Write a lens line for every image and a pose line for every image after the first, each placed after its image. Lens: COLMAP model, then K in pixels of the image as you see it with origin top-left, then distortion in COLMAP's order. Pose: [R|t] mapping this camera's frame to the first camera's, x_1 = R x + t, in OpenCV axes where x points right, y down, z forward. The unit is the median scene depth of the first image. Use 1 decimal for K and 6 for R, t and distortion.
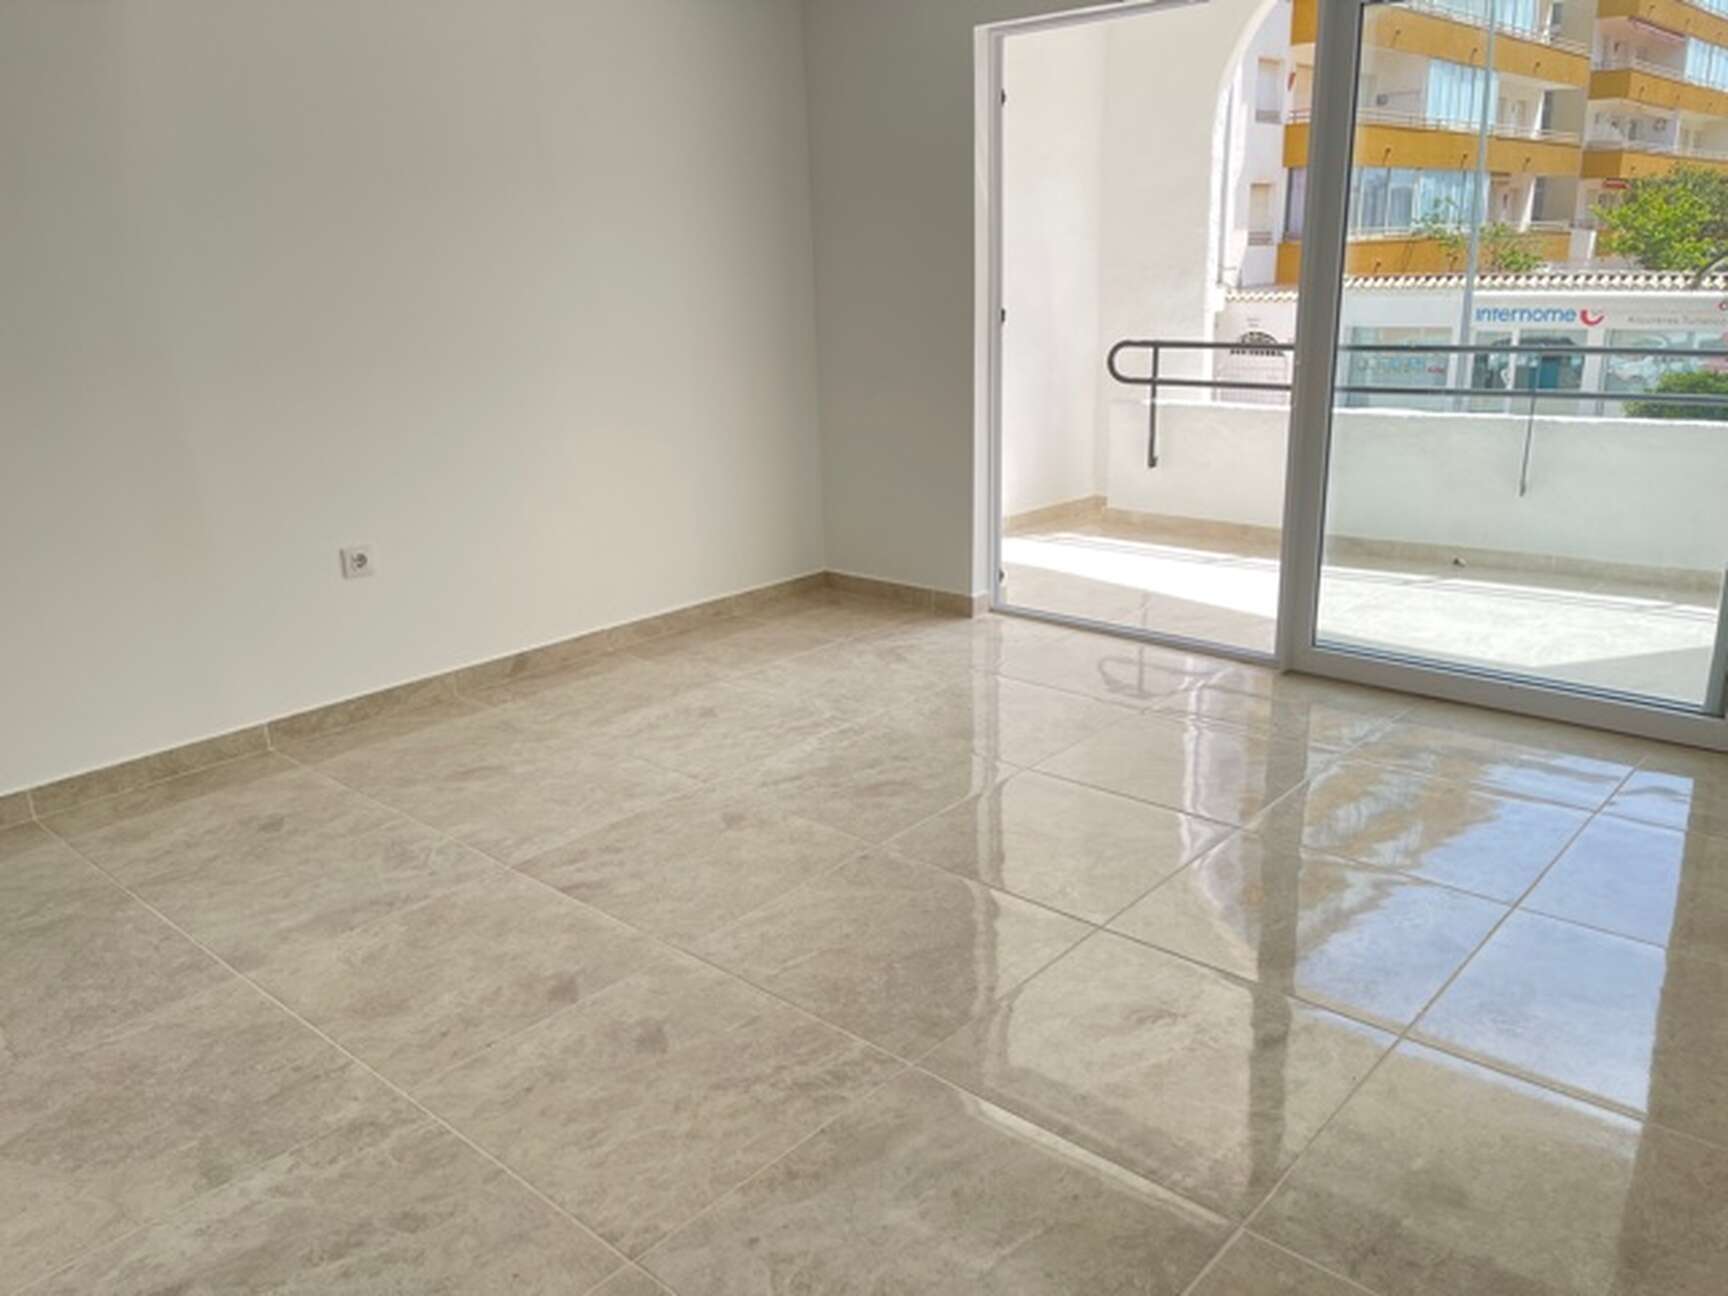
lens RADIAL K [[1308.2, 0, 860.8], [0, 1308.2, 640.5], [0, 0, 1]] dist [0.072128, -0.097410]
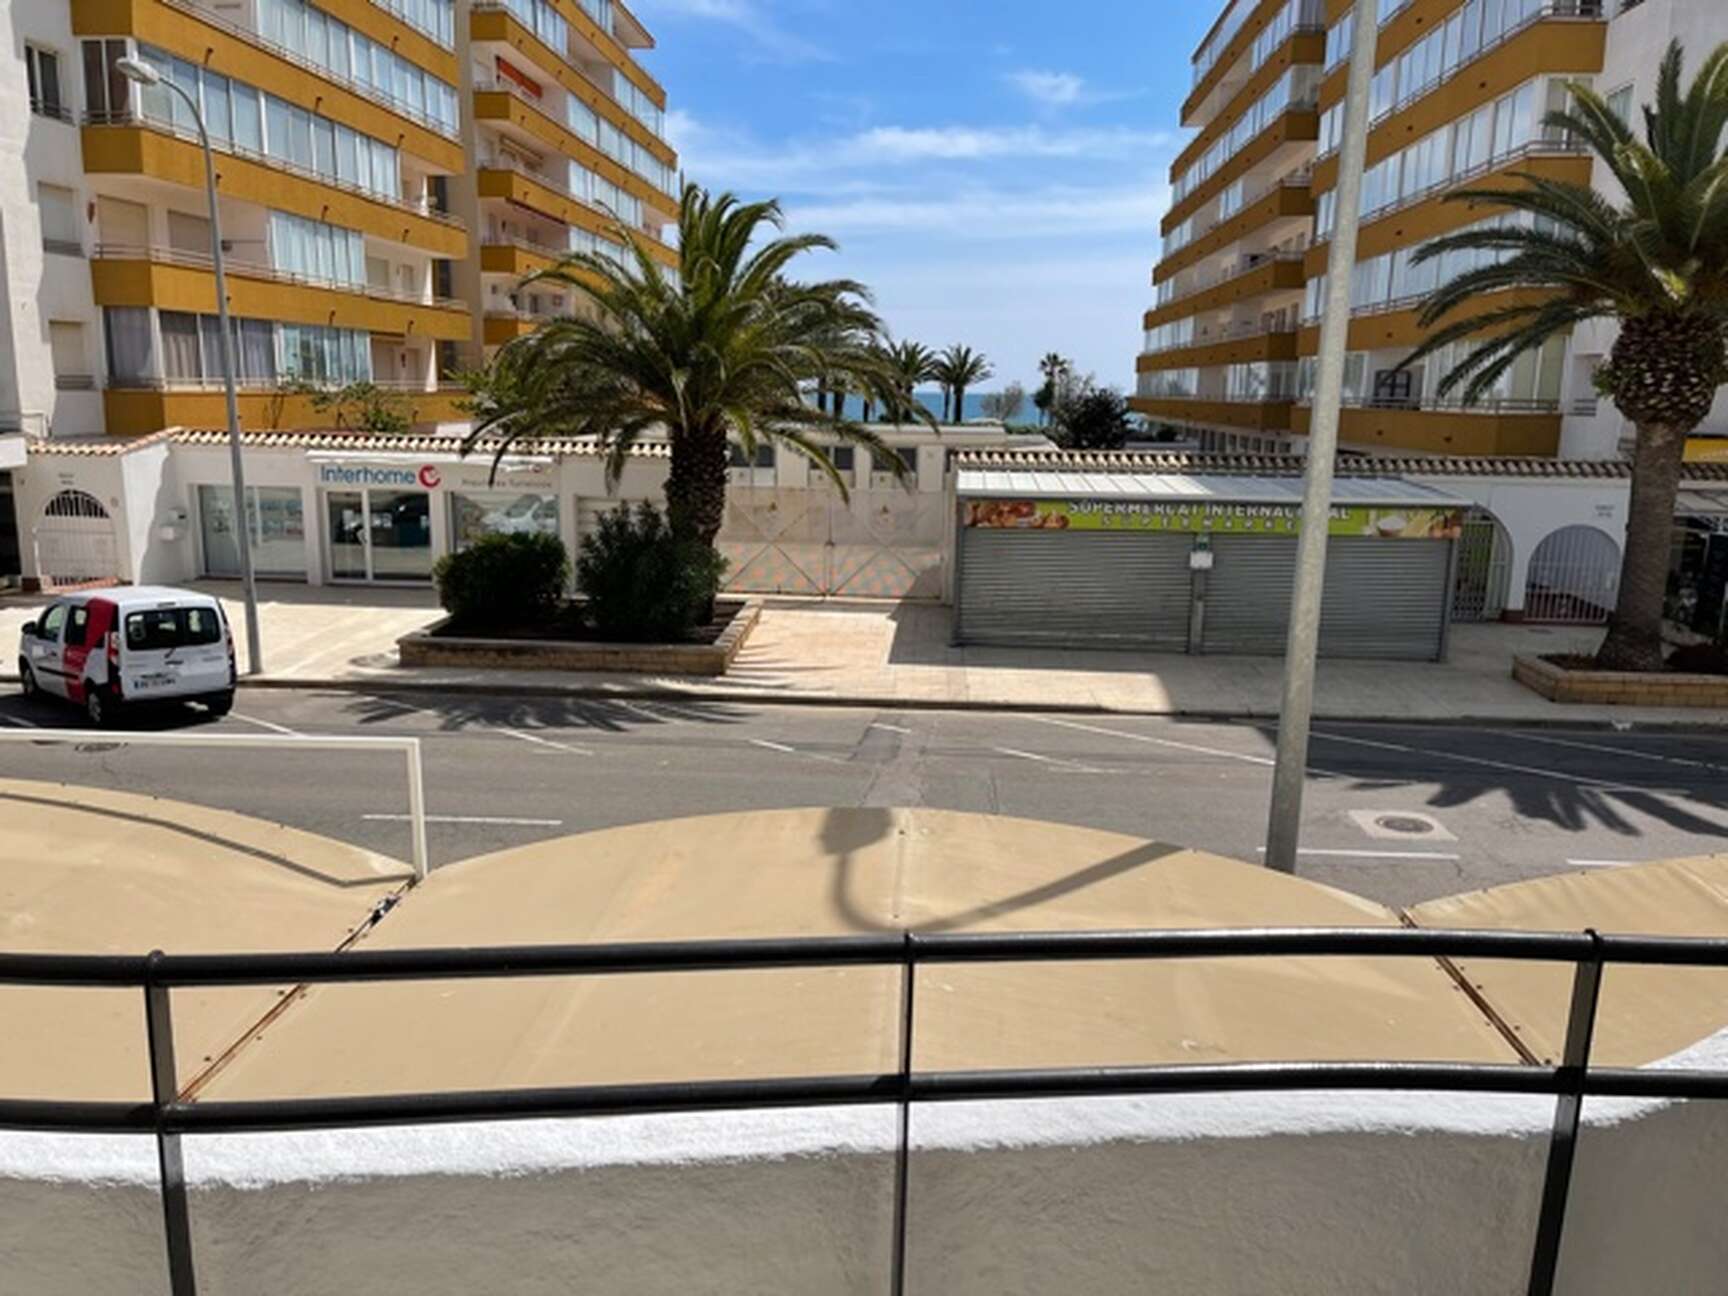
lens RADIAL K [[1305.7, 0, 856.5], [0, 1305.7, 652.1], [0, 0, 1]] dist [0.073433, -0.088430]
pose [[0.778782, -0.078749, 0.622332, 1.148611], [0.137556, 0.989381, -0.046941, -0.150966], [-0.612027, 0.122162, 0.781345, 0.250280]]
